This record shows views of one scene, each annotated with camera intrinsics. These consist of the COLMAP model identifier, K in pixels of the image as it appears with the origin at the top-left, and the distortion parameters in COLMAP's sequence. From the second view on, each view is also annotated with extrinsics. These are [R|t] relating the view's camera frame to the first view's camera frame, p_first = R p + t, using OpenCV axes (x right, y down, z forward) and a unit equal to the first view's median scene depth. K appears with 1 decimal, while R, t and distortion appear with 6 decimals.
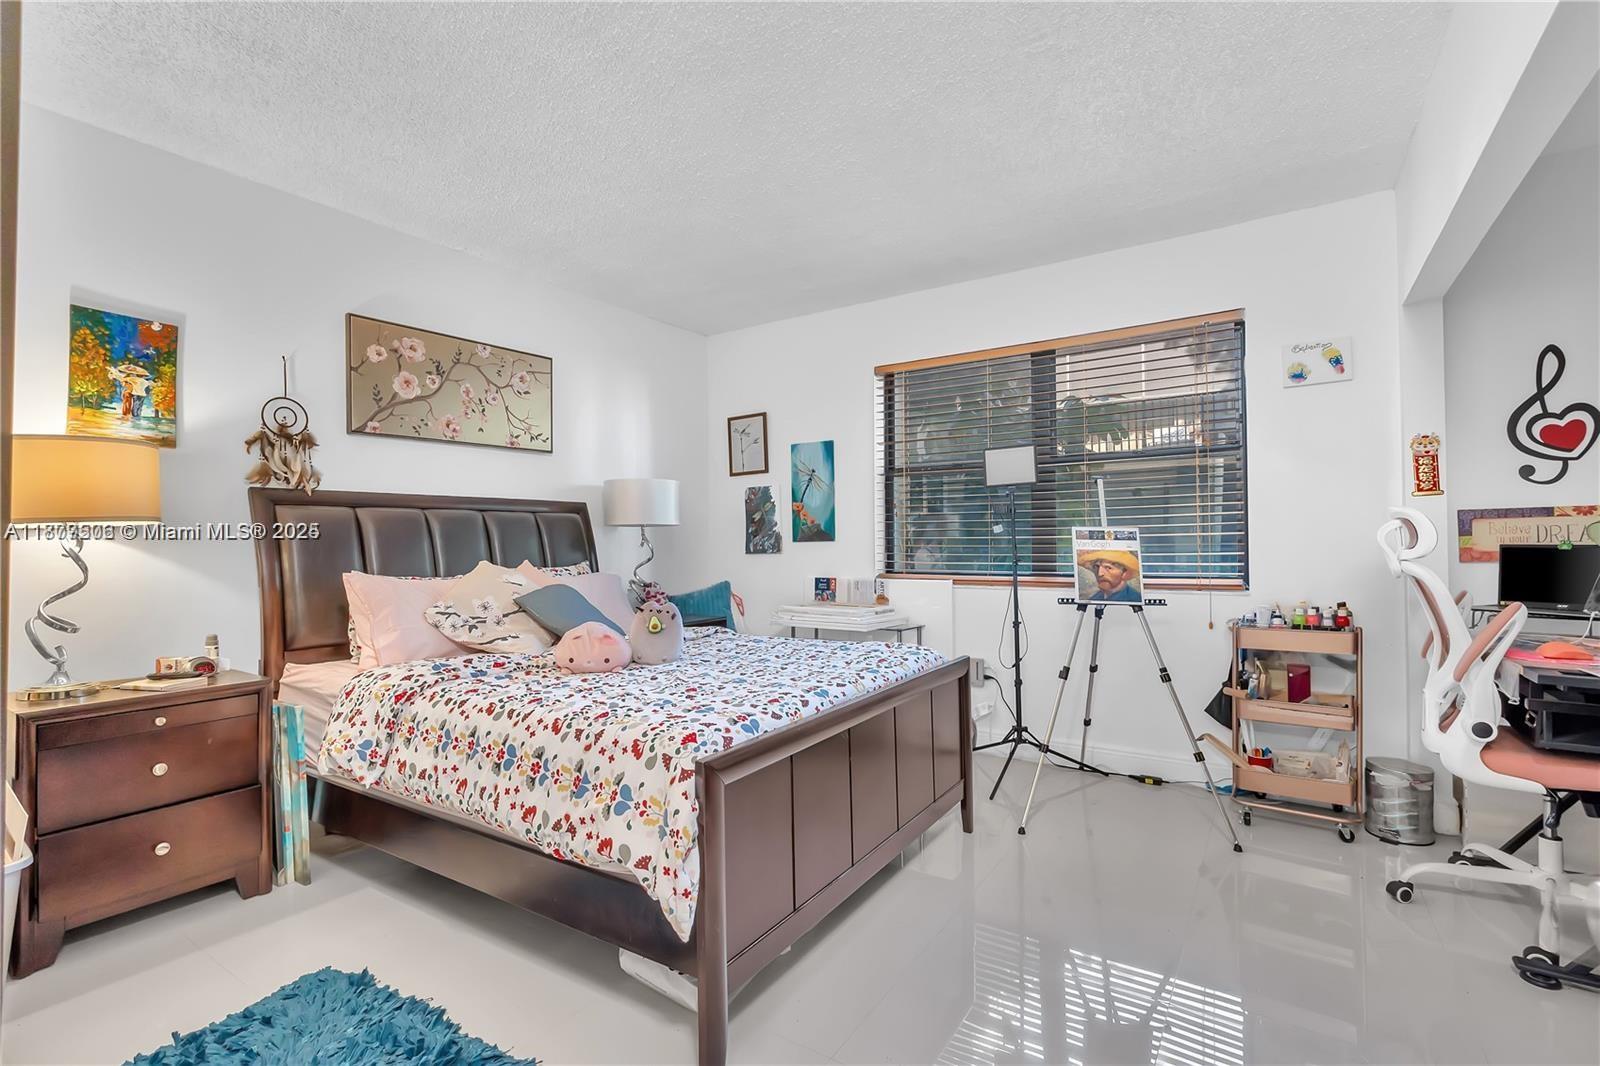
lens RADIAL K [[737.8, 0, 800.1], [0, 737.8, 530.0], [0, 0, 1]] dist [-0.002359, 0.000624]
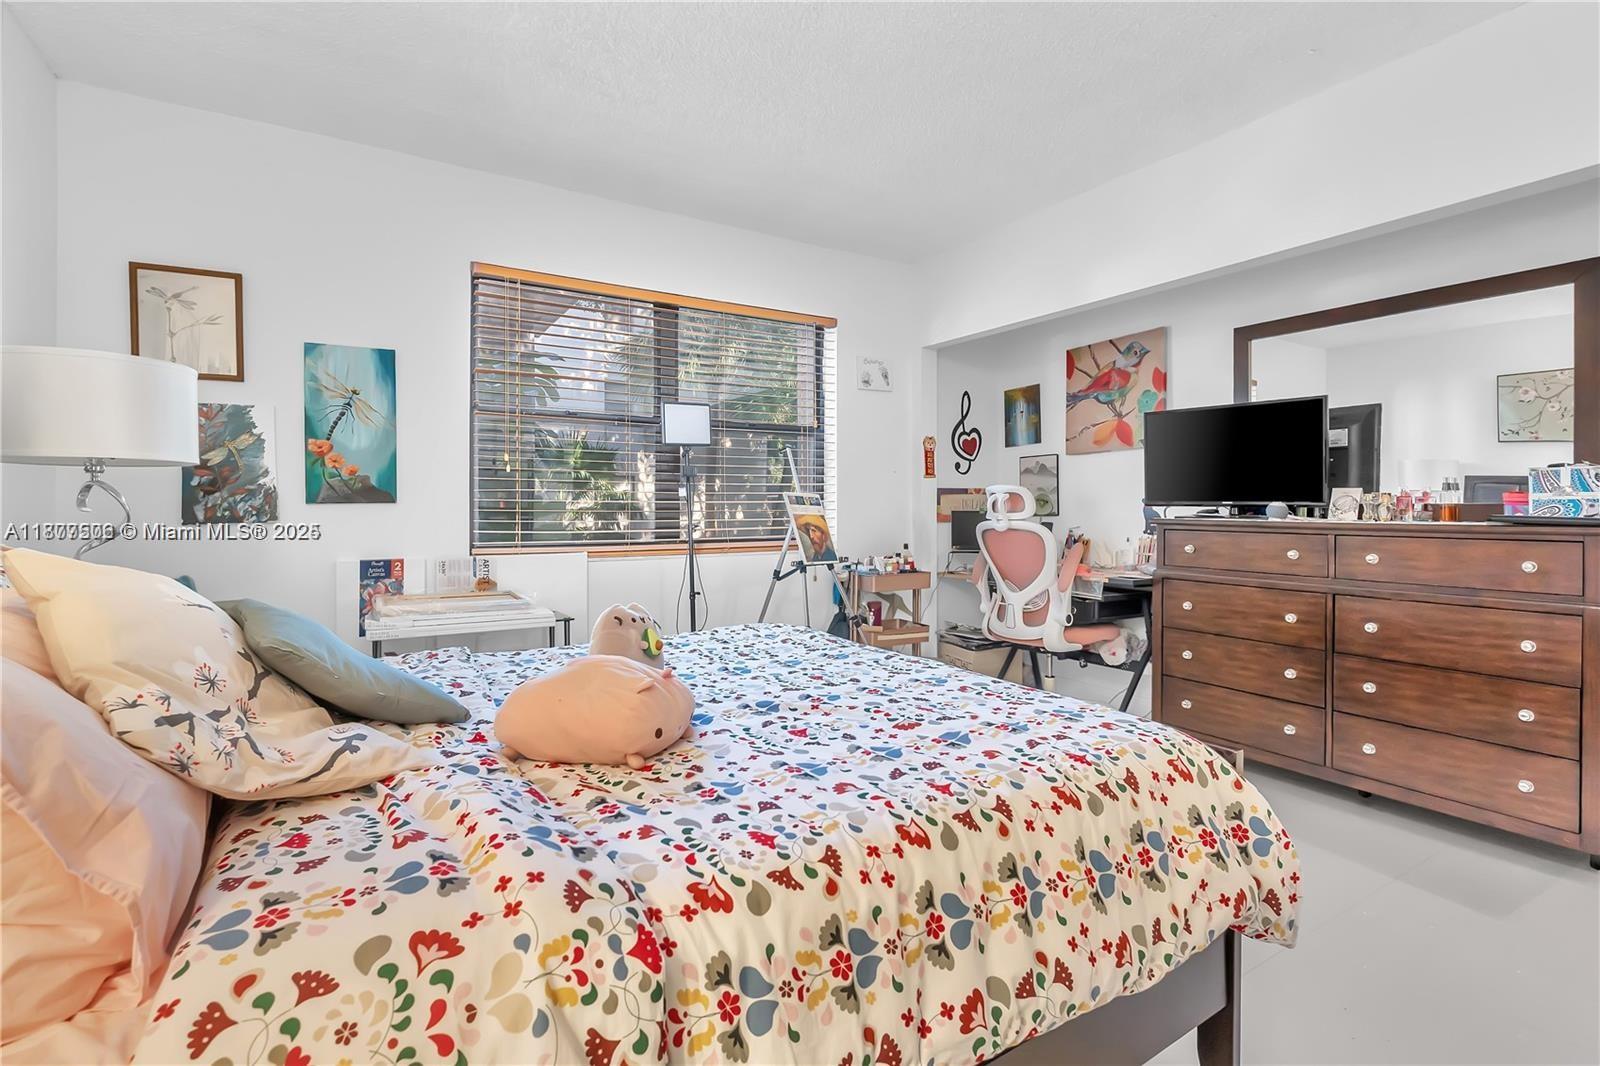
lens RADIAL K [[734.7, 0, 798.0], [0, 734.7, 504.4], [0, 0, 1]] dist [-0.001670, 0.000109]
pose [[0.423211, 0.014711, 0.905912, -0.396679], [-0.016996, 0.999821, -0.008296, 0.015404], [-0.905872, -0.011887, 0.423385, 0.395708]]
